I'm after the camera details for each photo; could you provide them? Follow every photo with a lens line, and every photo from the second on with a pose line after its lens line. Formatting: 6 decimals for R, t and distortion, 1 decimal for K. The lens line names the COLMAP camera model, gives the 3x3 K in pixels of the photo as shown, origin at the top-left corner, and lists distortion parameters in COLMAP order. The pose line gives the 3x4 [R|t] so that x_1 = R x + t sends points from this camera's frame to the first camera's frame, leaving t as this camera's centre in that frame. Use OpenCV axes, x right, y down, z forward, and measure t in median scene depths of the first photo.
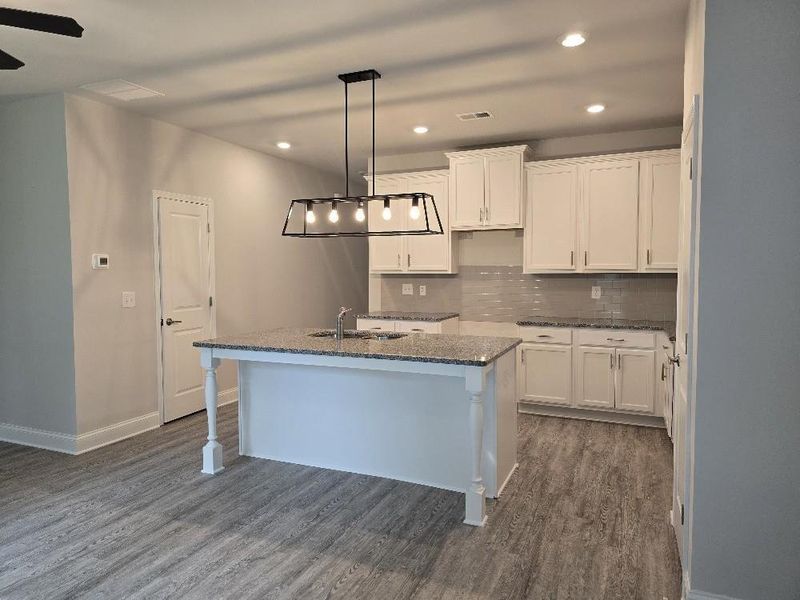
lens RADIAL K [[536.5, 0, 396.6], [0, 536.5, 297.6], [0, 0, 1]] dist [0.068036, -0.061570]
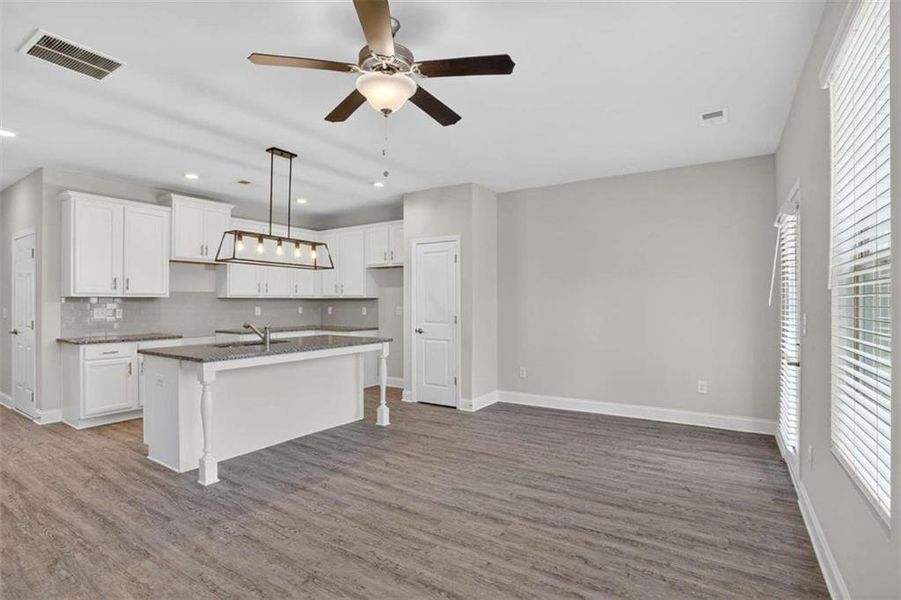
lens RADIAL K [[444.5, 0, 447.7], [0, 444.5, 302.6], [0, 0, 1]] dist [-0.068770, 0.030593]
pose [[0.159225, 0.002626, 0.987239, -1.042945], [0.051320, 0.998622, -0.010933, 0.010799], [-0.985907, 0.052406, 0.158871, 0.392392]]
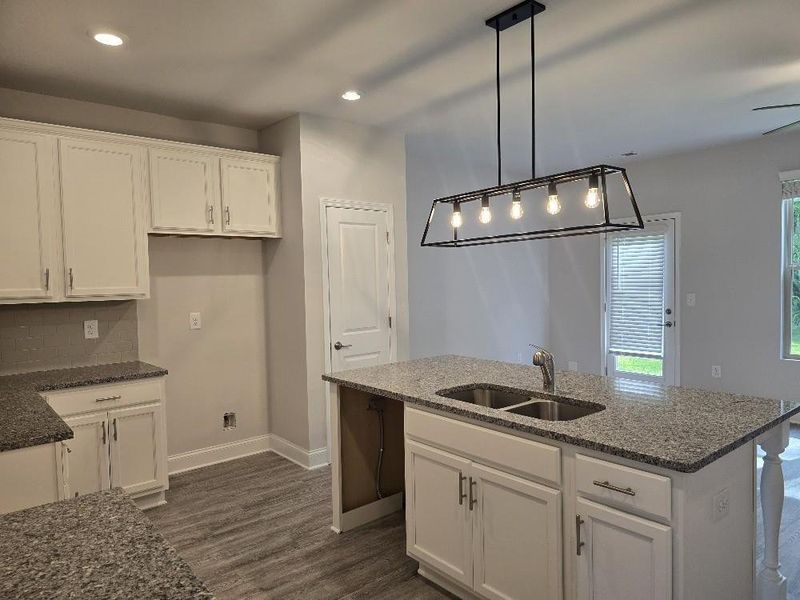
lens RADIAL K [[536.5, 0, 396.6], [0, 536.5, 297.6], [0, 0, 1]] dist [0.068036, -0.061570]
pose [[-0.886365, 0.009681, 0.462886, -0.245780], [0.054134, 0.995091, 0.082847, -0.101355], [-0.459812, 0.098490, -0.882538, 1.623201]]
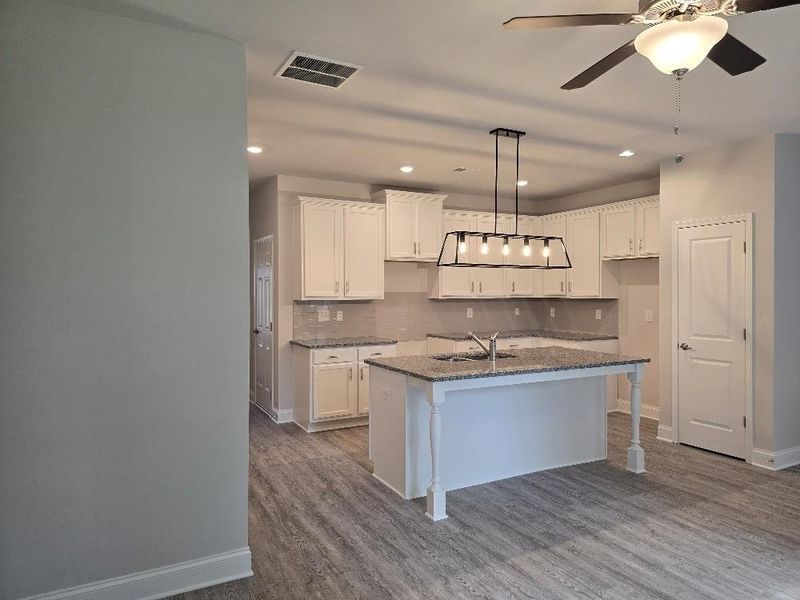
lens RADIAL K [[537.1, 0, 406.4], [0, 537.1, 295.4], [0, 0, 1]] dist [0.066601, -0.062102]
pose [[0.607167, -0.003743, 0.794566, -1.063460], [0.041526, 0.998772, -0.027027, -0.031898], [-0.793489, 0.049405, 0.606576, 0.449577]]
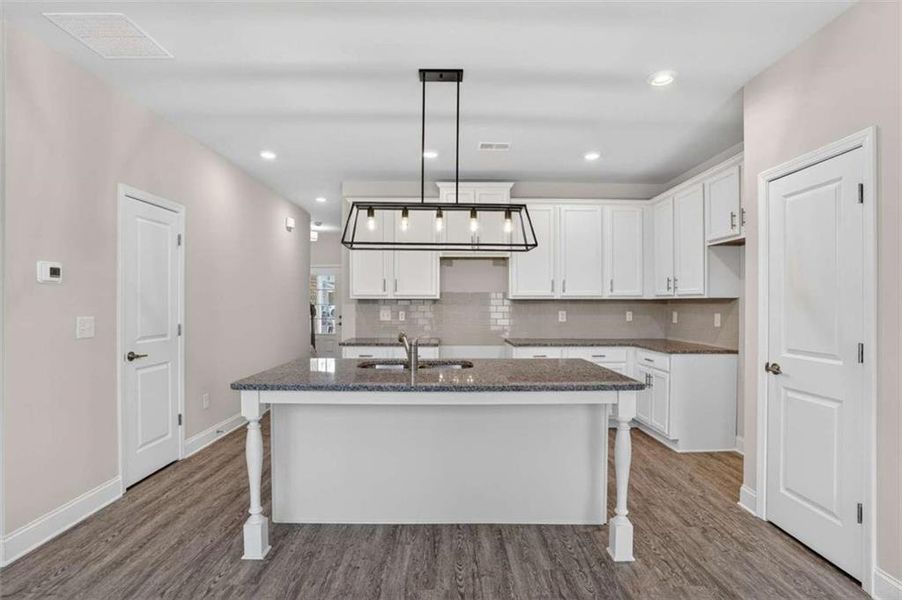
lens RADIAL K [[445.0, 0, 448.2], [0, 445.0, 302.6], [0, 0, 1]] dist [-0.068770, 0.030593]
pose [[0.912997, 0.007215, 0.407901, -0.332341], [0.015186, 0.998550, -0.051653, 0.009660], [-0.407682, 0.053354, 0.911564, 0.324465]]
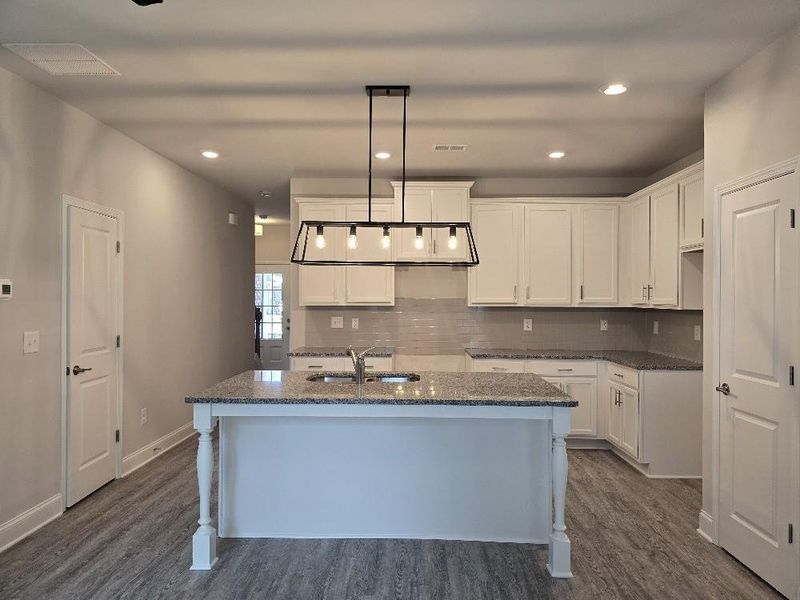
lens RADIAL K [[535.8, 0, 400.0], [0, 535.8, 300.0], [0, 0, 1]] dist [0.070351, -0.062113]
pose [[0.925733, 0.007812, 0.378096, -0.364791], [0.011150, 0.998788, -0.047935, -0.014121], [-0.378013, 0.048590, 0.924524, 0.160714]]
